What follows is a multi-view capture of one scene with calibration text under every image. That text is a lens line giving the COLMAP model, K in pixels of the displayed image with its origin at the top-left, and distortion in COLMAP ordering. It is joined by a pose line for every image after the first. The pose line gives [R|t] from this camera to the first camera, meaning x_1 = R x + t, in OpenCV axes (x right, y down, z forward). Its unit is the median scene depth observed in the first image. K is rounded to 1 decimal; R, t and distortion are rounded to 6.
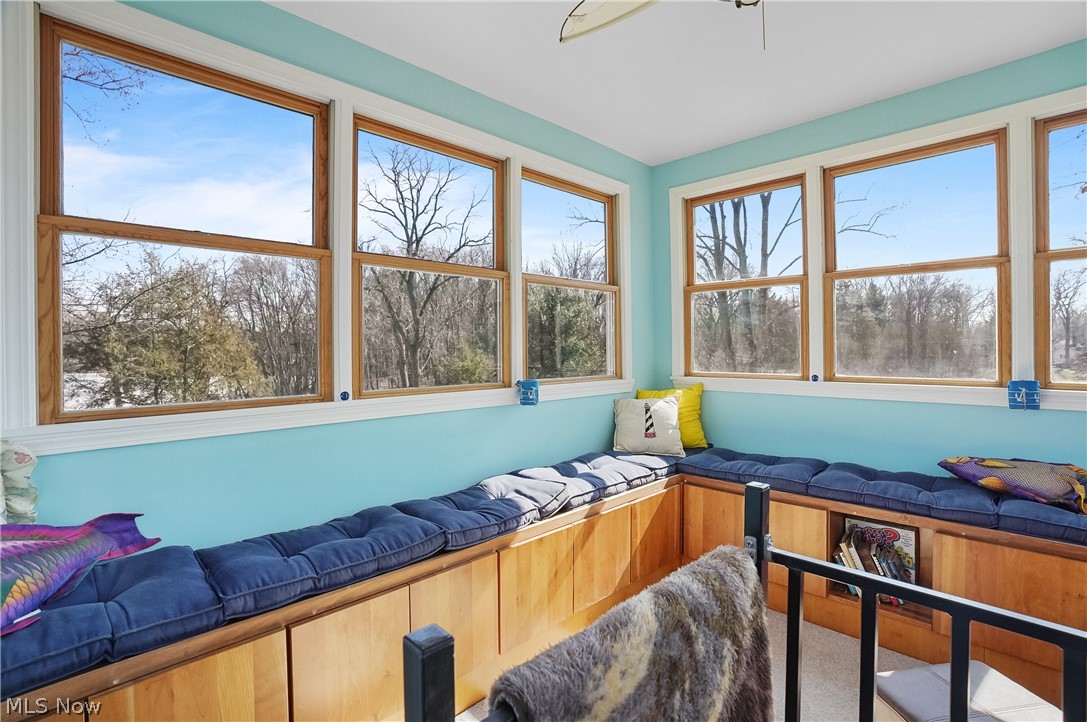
lens RADIAL K [[505.1, 0, 539.0], [0, 505.1, 369.5], [0, 0, 1]] dist [-0.070387, 0.028219]
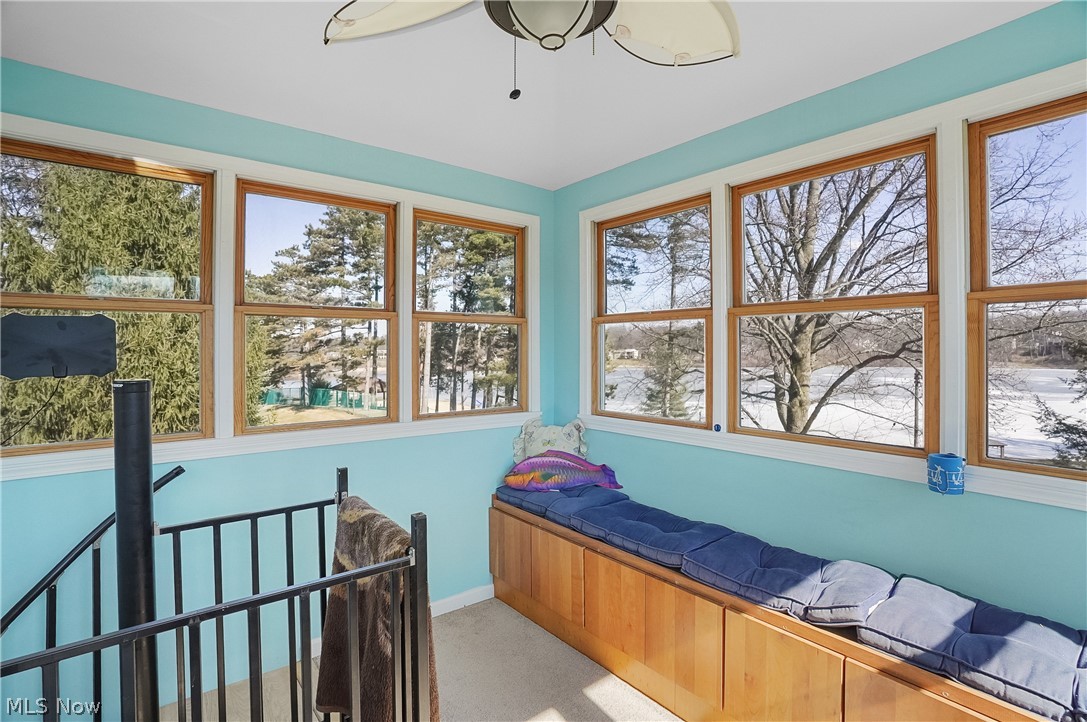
lens RADIAL K [[505.1, 0, 539.0], [0, 505.1, 369.5], [0, 0, 1]] dist [-0.070387, 0.028219]
pose [[-0.107061, 0.043953, -0.993280, 0.881706], [-0.034824, 0.998244, 0.047926, -0.134647], [0.993642, 0.039721, -0.105343, 0.702372]]
